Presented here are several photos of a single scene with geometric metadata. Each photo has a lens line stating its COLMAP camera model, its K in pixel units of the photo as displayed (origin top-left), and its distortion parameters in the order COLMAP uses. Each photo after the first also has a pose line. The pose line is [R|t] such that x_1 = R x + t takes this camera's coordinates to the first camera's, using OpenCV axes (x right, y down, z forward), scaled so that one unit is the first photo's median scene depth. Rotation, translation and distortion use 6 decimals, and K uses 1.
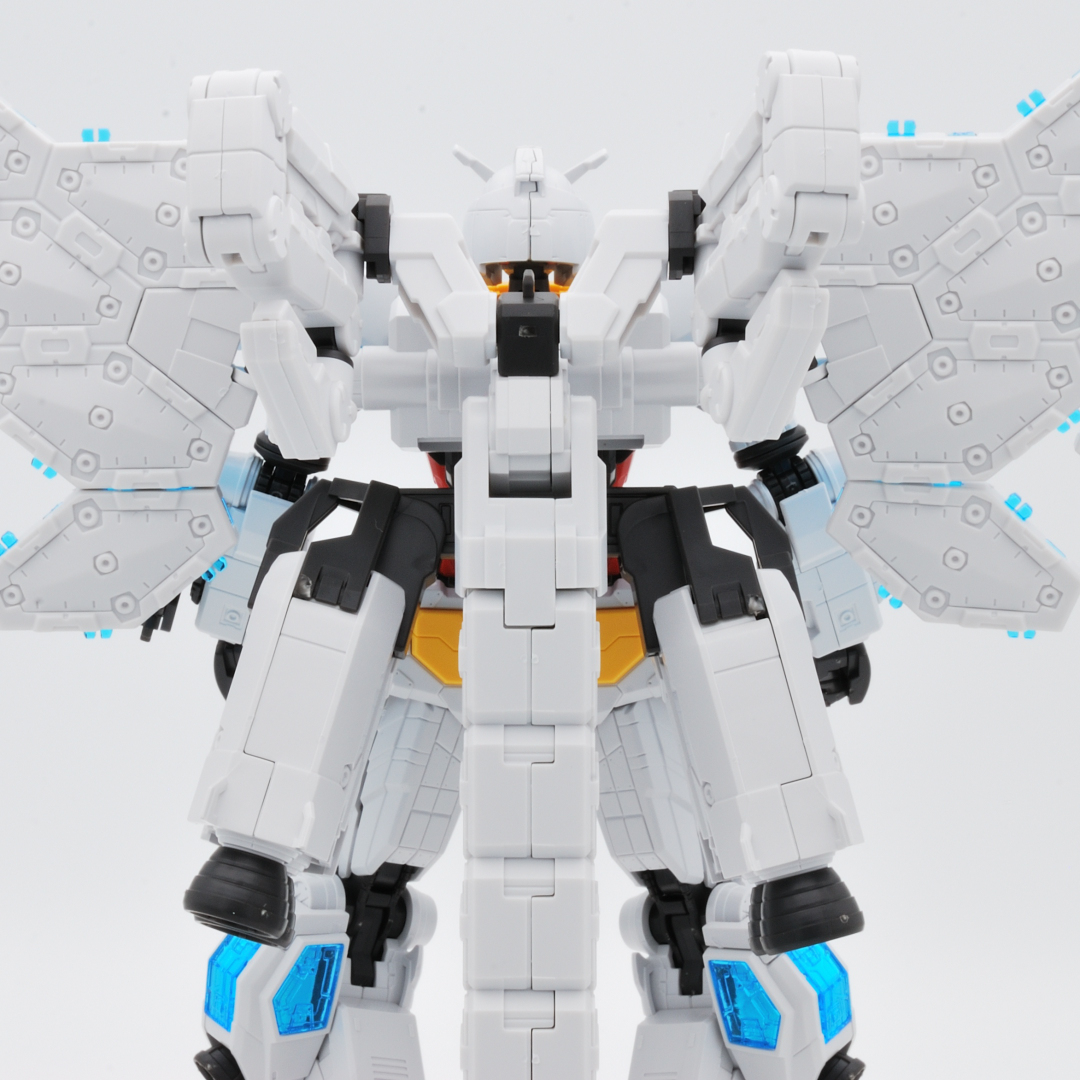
lens RADIAL K [[3228.1, 0, 538.5], [0, 3228.1, 450.3], [0, 0, 1]] dist [0.105977, -0.043377]
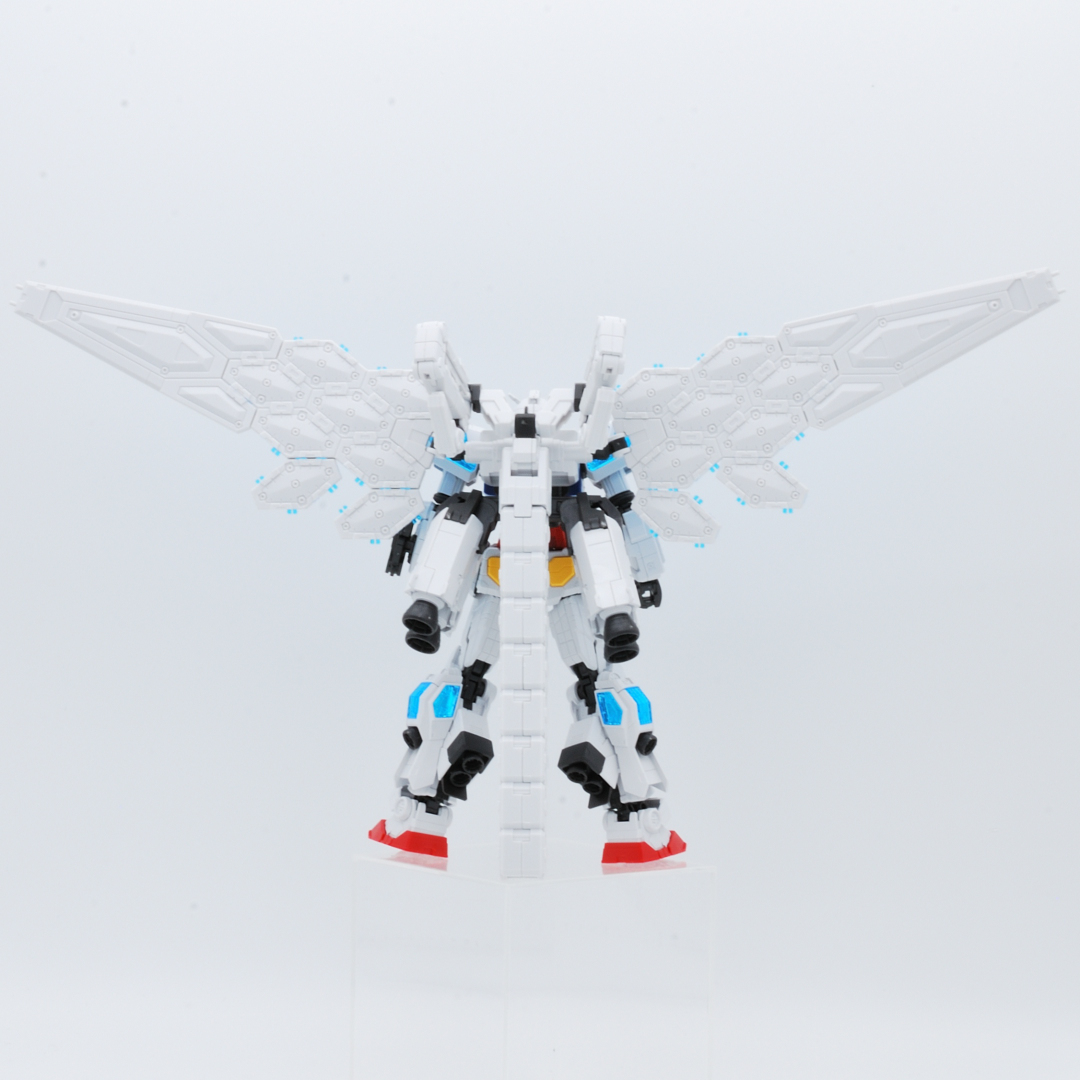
lens RADIAL K [[3530.1, 0, 540.5], [0, 3530.1, 591.2], [0, 0, 1]] dist [0.629119, -3.046868]
pose [[0.997678, 0.011798, -0.067074, 0.221412], [-0.028091, 0.968485, -0.247483, 0.880287], [0.062040, 0.248792, 0.966568, -2.018945]]
